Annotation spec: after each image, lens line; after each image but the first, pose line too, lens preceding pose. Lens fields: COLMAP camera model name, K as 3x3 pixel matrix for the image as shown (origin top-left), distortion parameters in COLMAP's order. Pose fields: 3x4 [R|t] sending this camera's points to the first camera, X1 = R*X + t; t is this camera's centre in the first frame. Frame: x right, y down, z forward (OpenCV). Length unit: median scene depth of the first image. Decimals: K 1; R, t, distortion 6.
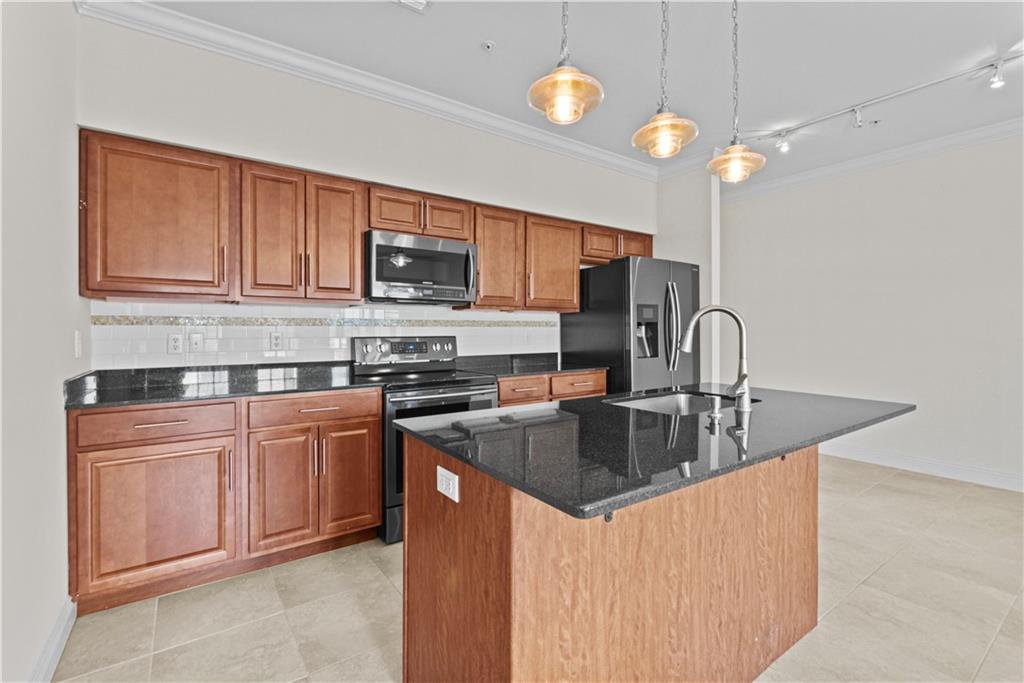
lens RADIAL K [[463.2, 0, 506.2], [0, 463.2, 333.0], [0, 0, 1]] dist [0.004718, -0.004771]
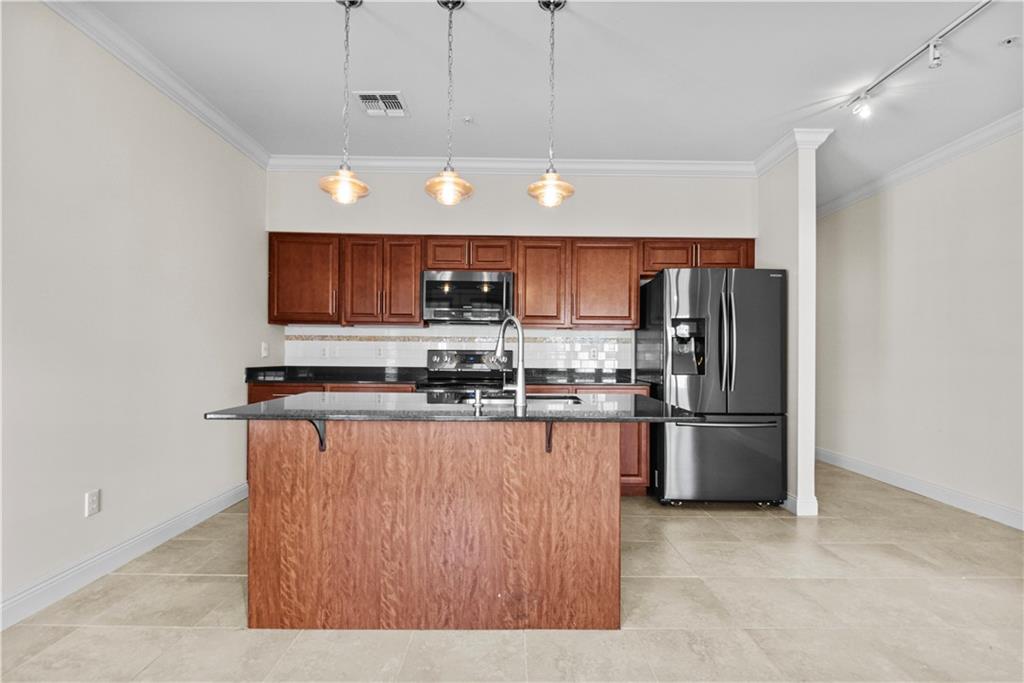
lens RADIAL K [[471.0, 0, 508.3], [0, 471.0, 351.6], [0, 0, 1]] dist [0.002820, -0.002353]
pose [[0.819153, 0.005584, -0.573548, 0.933690], [-0.013426, 0.999865, -0.009440, 0.034982], [0.573418, 0.015433, 0.819117, 0.009700]]
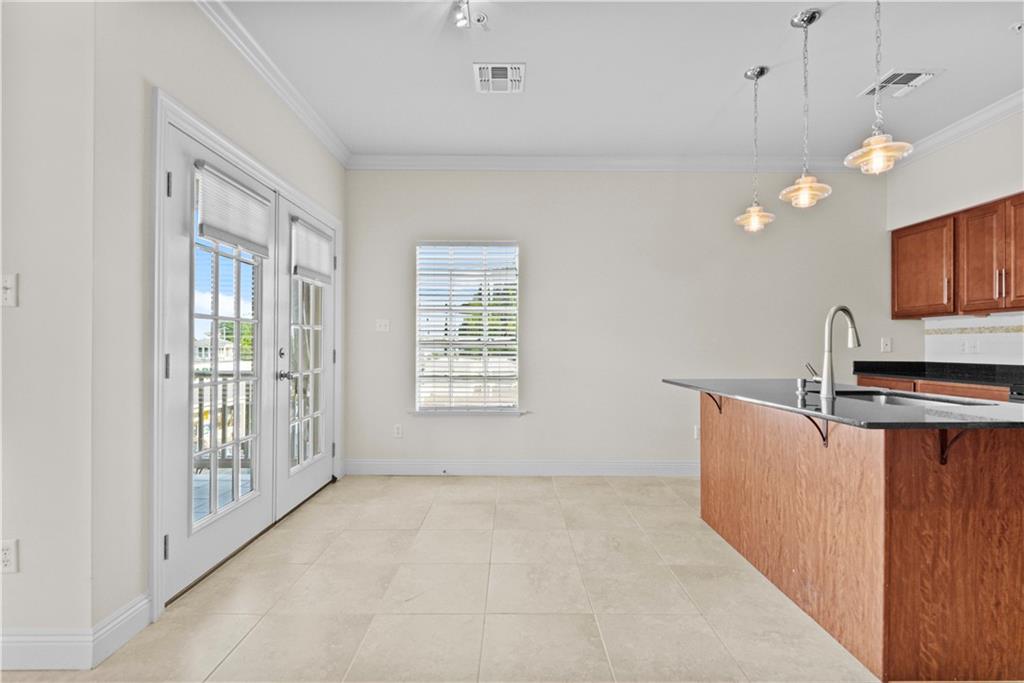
lens RADIAL K [[471.0, 0, 519.0], [0, 471.0, 345.5], [0, 0, 1]] dist [0.002820, -0.002353]
pose [[-0.563299, -0.003154, -0.826247, 1.520850], [-0.012616, 0.999909, 0.004784, 0.035141], [0.826157, 0.013119, -0.563288, 0.821374]]
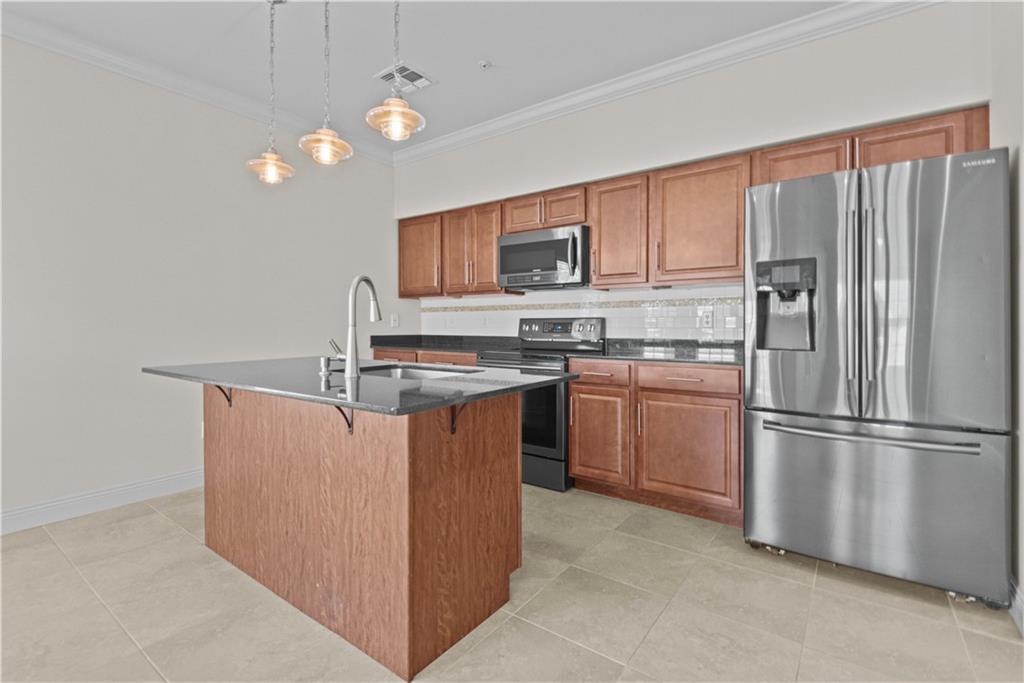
lens RADIAL K [[463.2, 0, 512.1], [0, 463.2, 327.1], [0, 0, 1]] dist [0.004718, -0.004771]
pose [[0.317526, 0.004616, -0.948238, 1.271002], [-0.007185, 0.999971, 0.002462, 0.042872], [0.948222, 0.006032, 0.317550, 0.809521]]
